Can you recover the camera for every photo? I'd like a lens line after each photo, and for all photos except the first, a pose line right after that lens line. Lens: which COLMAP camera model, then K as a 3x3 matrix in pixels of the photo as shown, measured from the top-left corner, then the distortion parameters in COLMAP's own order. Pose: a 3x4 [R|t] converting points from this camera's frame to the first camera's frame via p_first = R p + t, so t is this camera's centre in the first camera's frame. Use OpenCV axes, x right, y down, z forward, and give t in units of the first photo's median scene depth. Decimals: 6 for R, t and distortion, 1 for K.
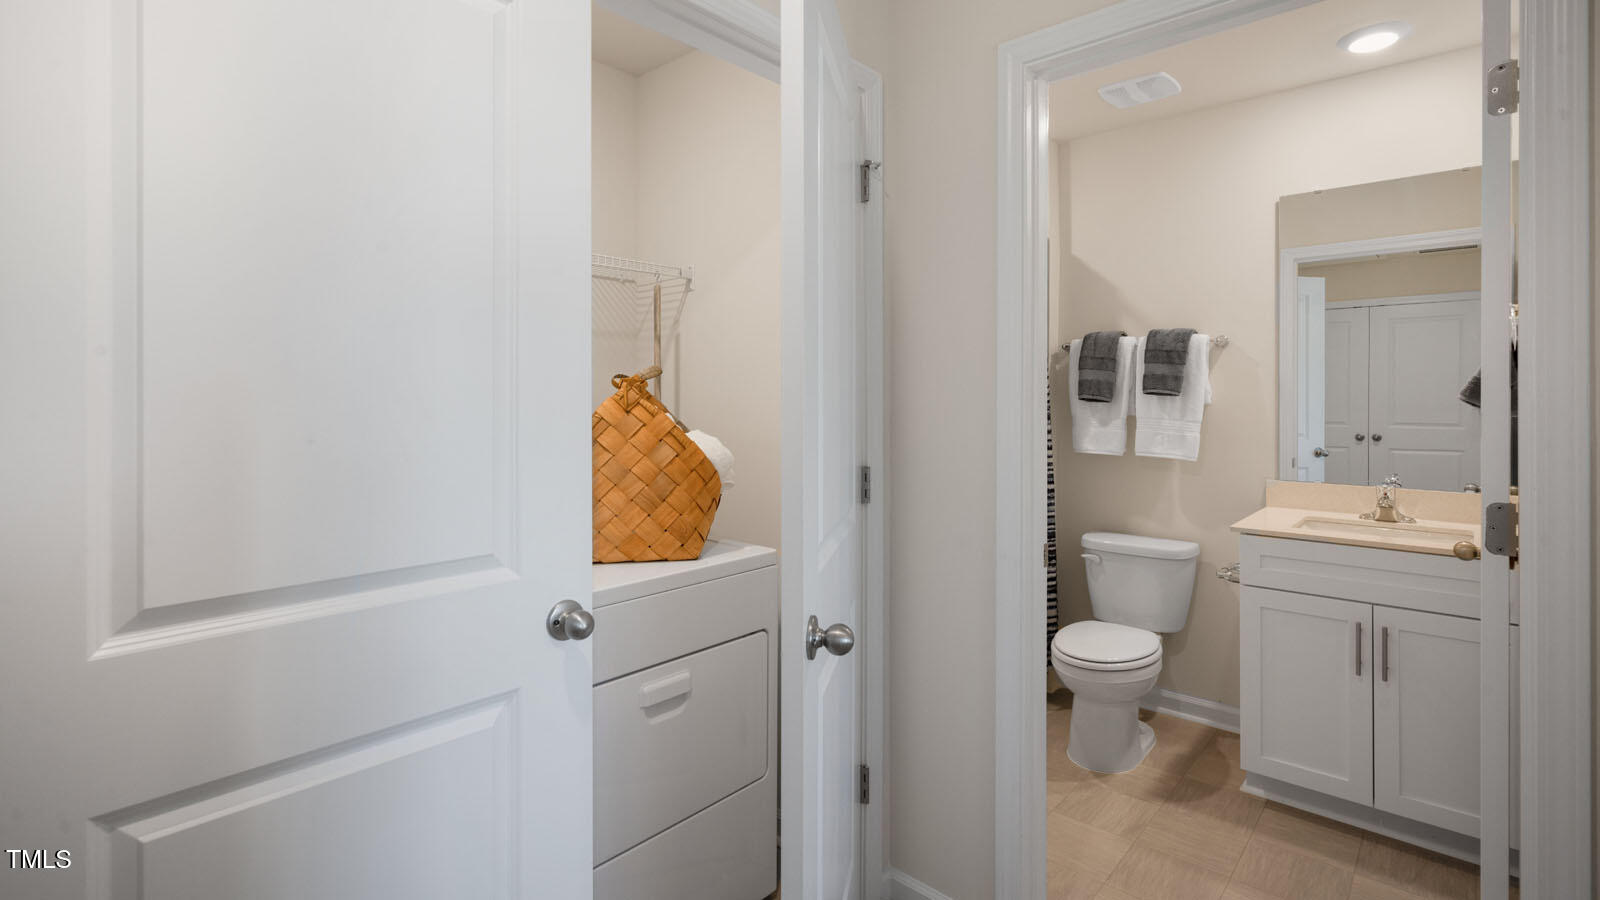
lens RADIAL K [[763.3, 0, 793.7], [0, 763.3, 423.0], [0, 0, 1]] dist [-0.001448, 0.000355]
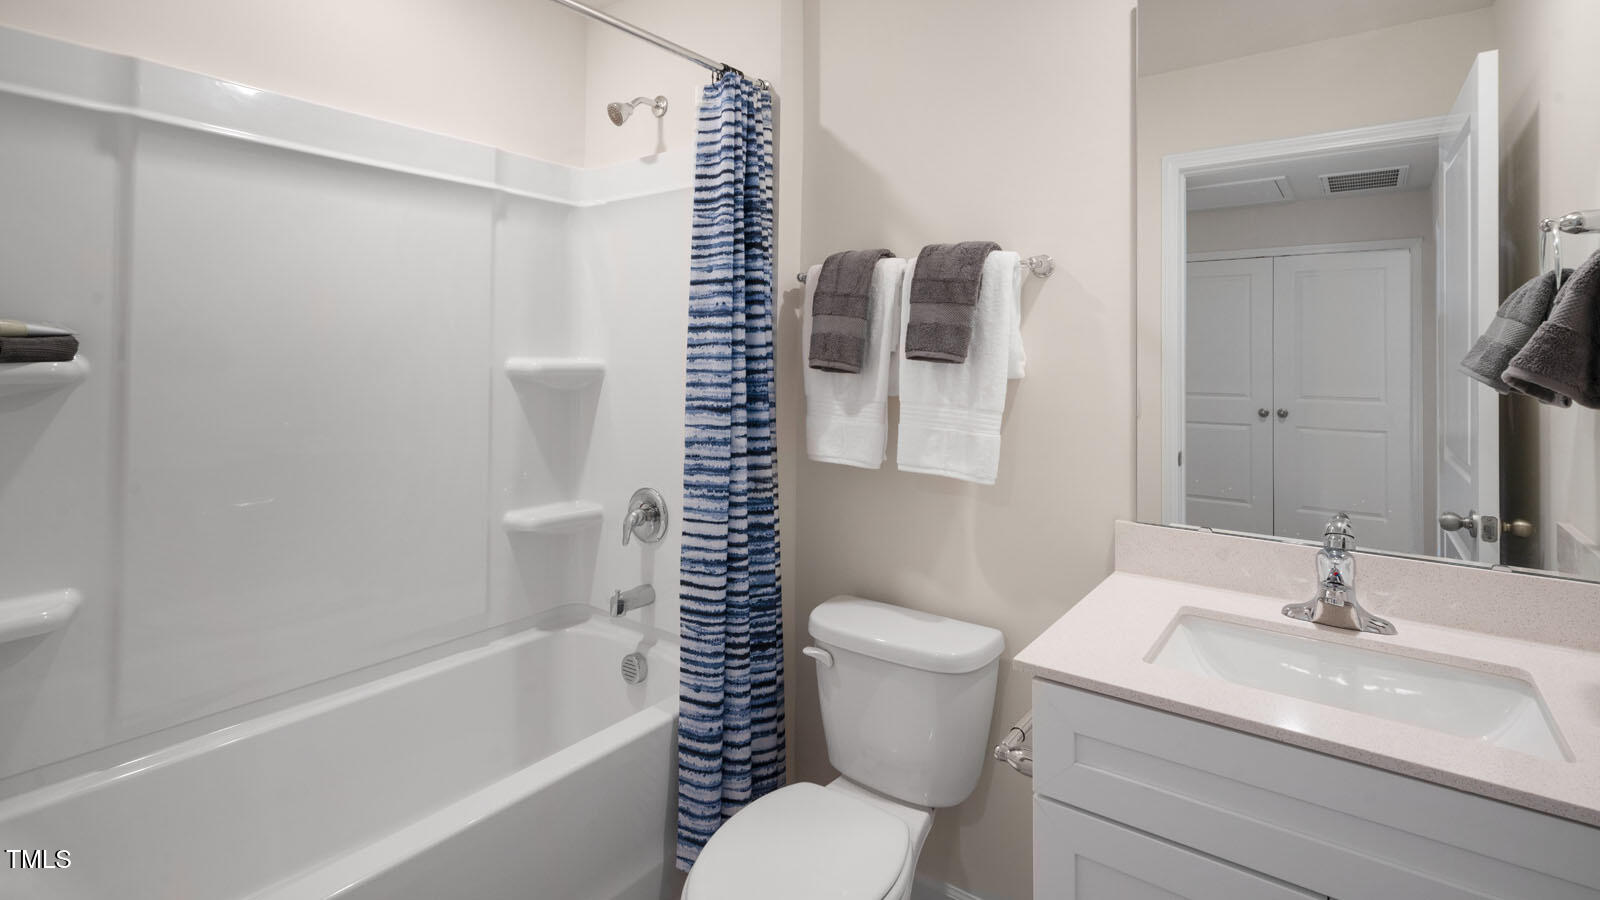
lens RADIAL K [[751.4, 0, 804.7], [0, 751.4, 370.1], [0, 0, 1]] dist [0.000425, -0.000175]
pose [[0.995339, 0.007535, 0.096144, 0.333361], [-0.005614, 0.999779, -0.020235, -0.018823], [-0.096275, 0.019601, 0.995162, 0.469321]]
